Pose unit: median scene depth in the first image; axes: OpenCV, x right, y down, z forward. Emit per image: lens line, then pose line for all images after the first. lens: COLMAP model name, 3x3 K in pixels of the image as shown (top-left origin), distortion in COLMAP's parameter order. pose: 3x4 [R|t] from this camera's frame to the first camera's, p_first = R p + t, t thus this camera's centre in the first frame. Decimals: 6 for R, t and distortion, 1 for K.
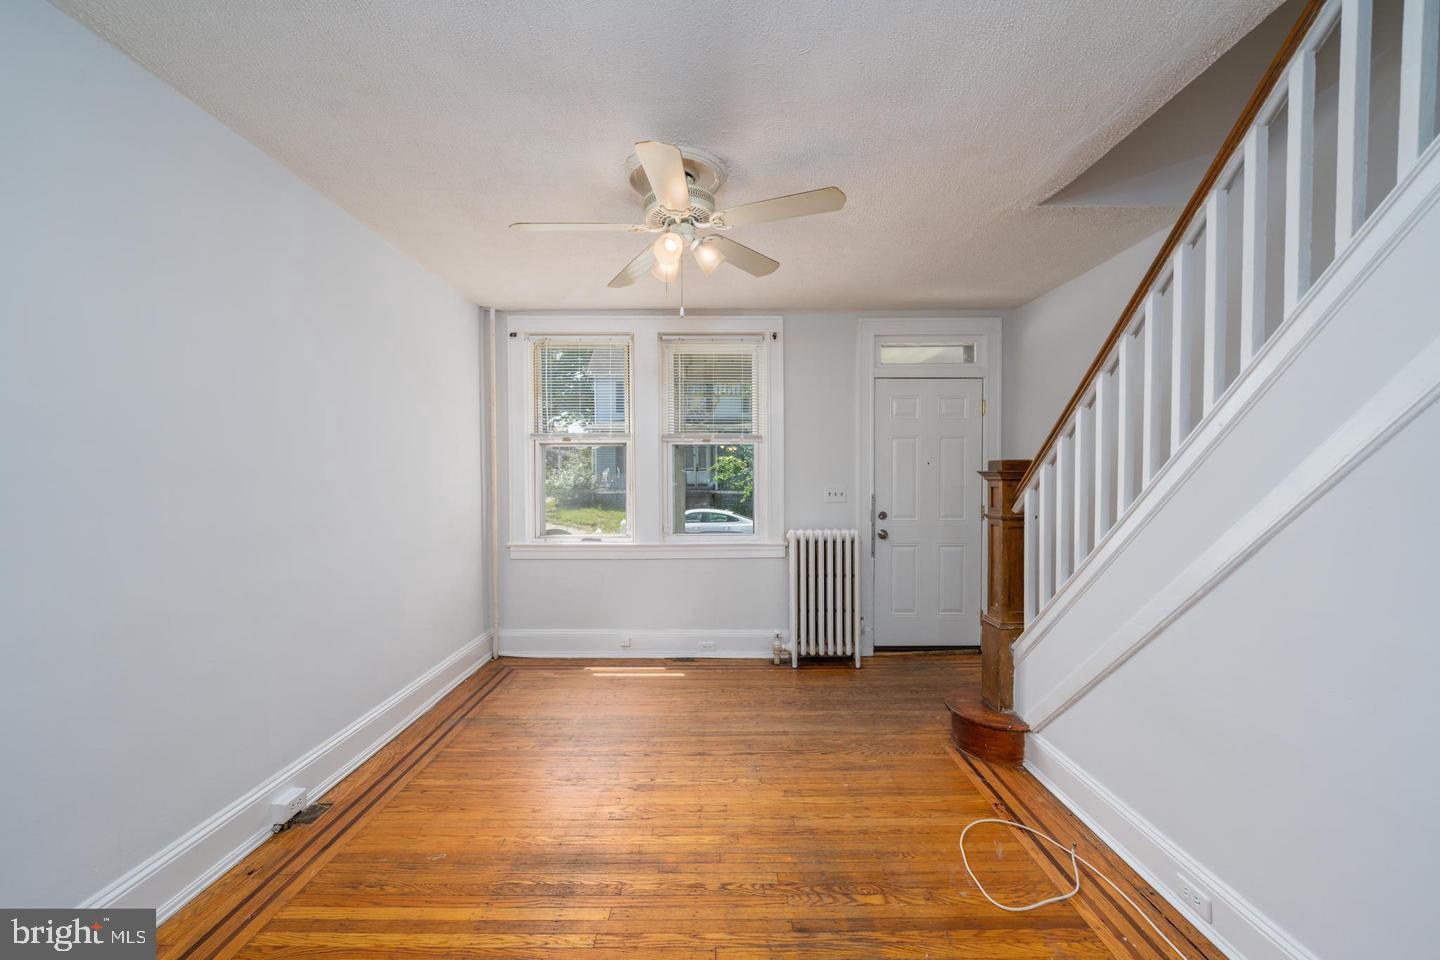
lens RADIAL K [[597.1, 0, 720.8], [0, 597.1, 482.3], [0, 0, 1]] dist [-0.002271, -0.002414]
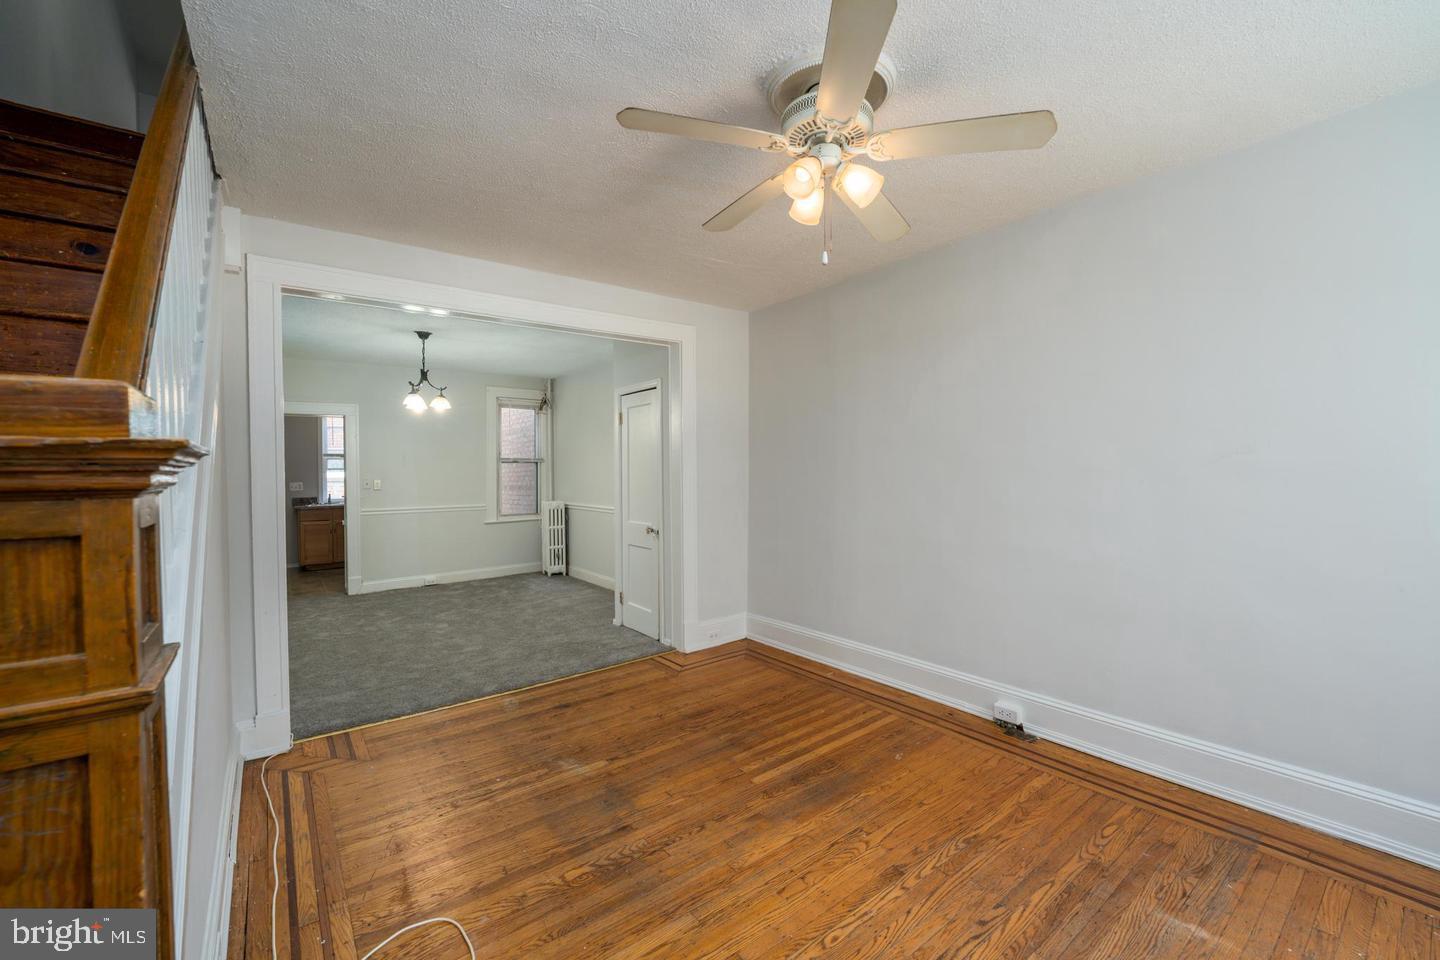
lens RADIAL K [[597.1, 0, 720.5], [0, 597.1, 480.9], [0, 0, 1]] dist [-0.002271, -0.002414]
pose [[-0.806607, 0.026330, -0.590502, 0.367317], [0.014031, 0.999579, 0.025405, -0.007859], [0.590922, 0.012207, -0.806637, 1.122498]]
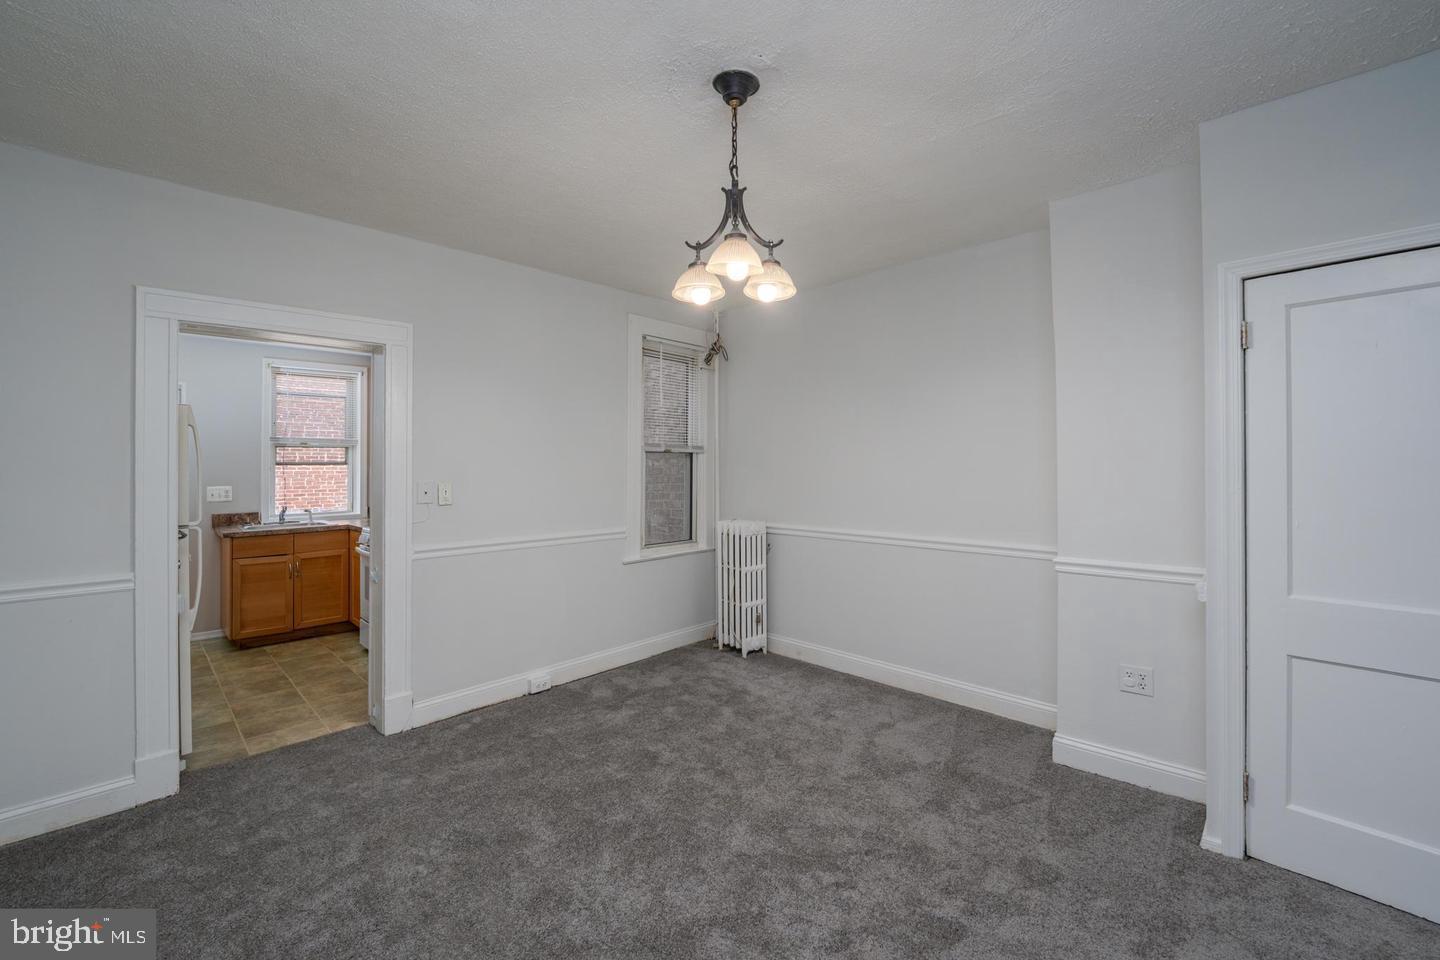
lens RADIAL K [[597.1, 0, 727.0], [0, 597.1, 467.2], [0, 0, 1]] dist [-0.002271, -0.002414]
pose [[-0.711318, 0.010129, -0.702798, 0.468579], [0.009625, 0.999943, 0.004670, -0.005833], [0.702805, -0.003443, -0.711374, -0.150530]]
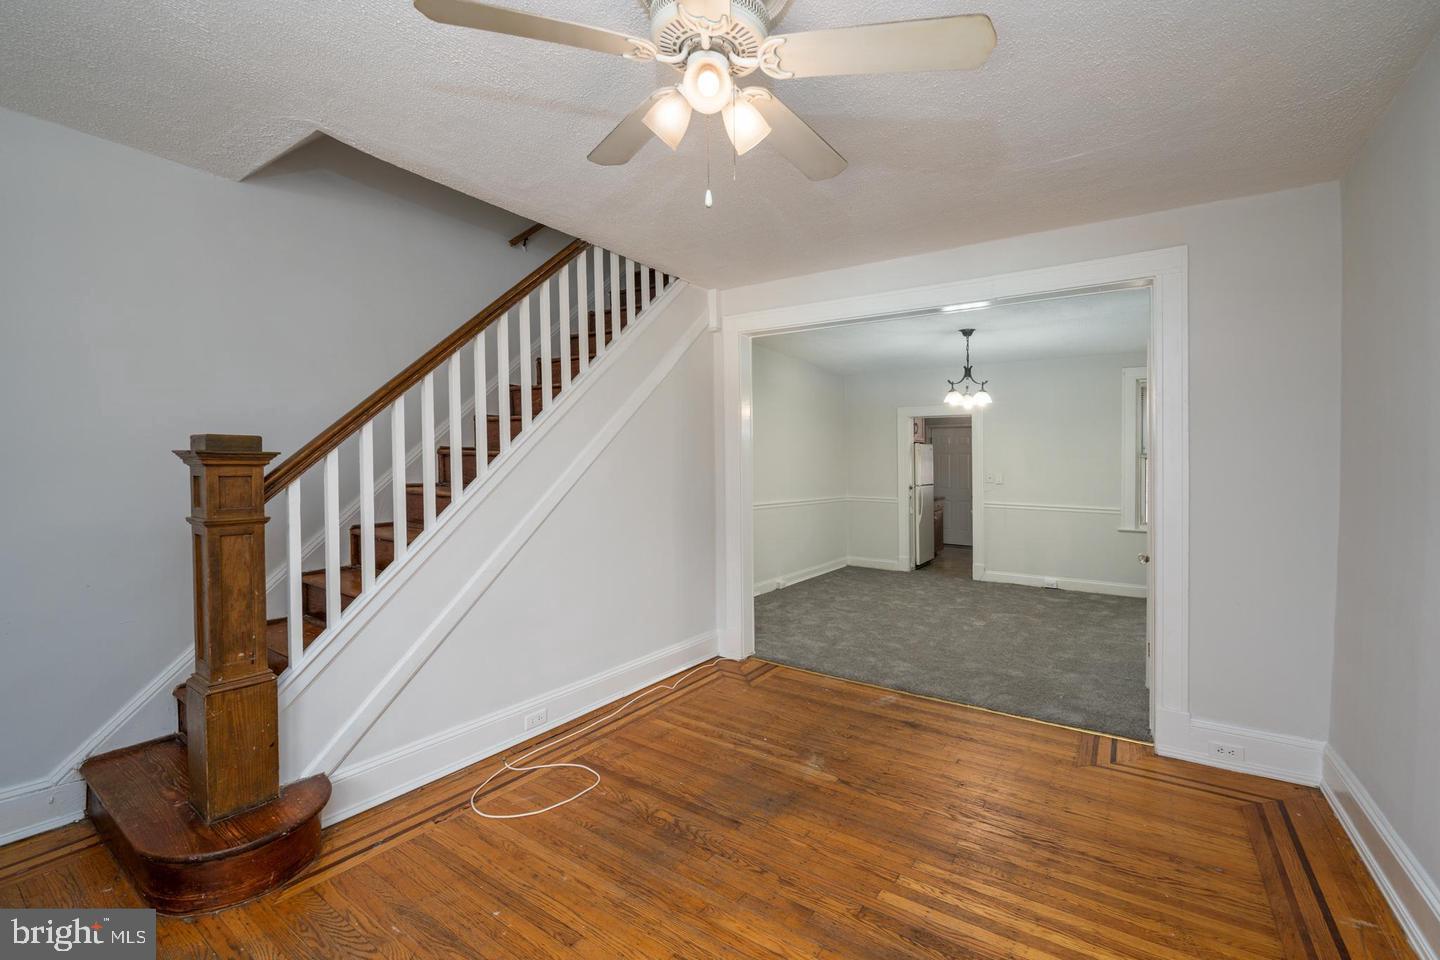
lens RADIAL K [[597.1, 0, 717.7], [0, 597.1, 470.9], [0, 0, 1]] dist [-0.002271, -0.002414]
pose [[-0.811893, -0.011211, 0.583698, -0.299427], [-0.005767, 0.999921, 0.011184, -0.006617], [-0.583777, 0.005714, -0.811894, 1.079323]]
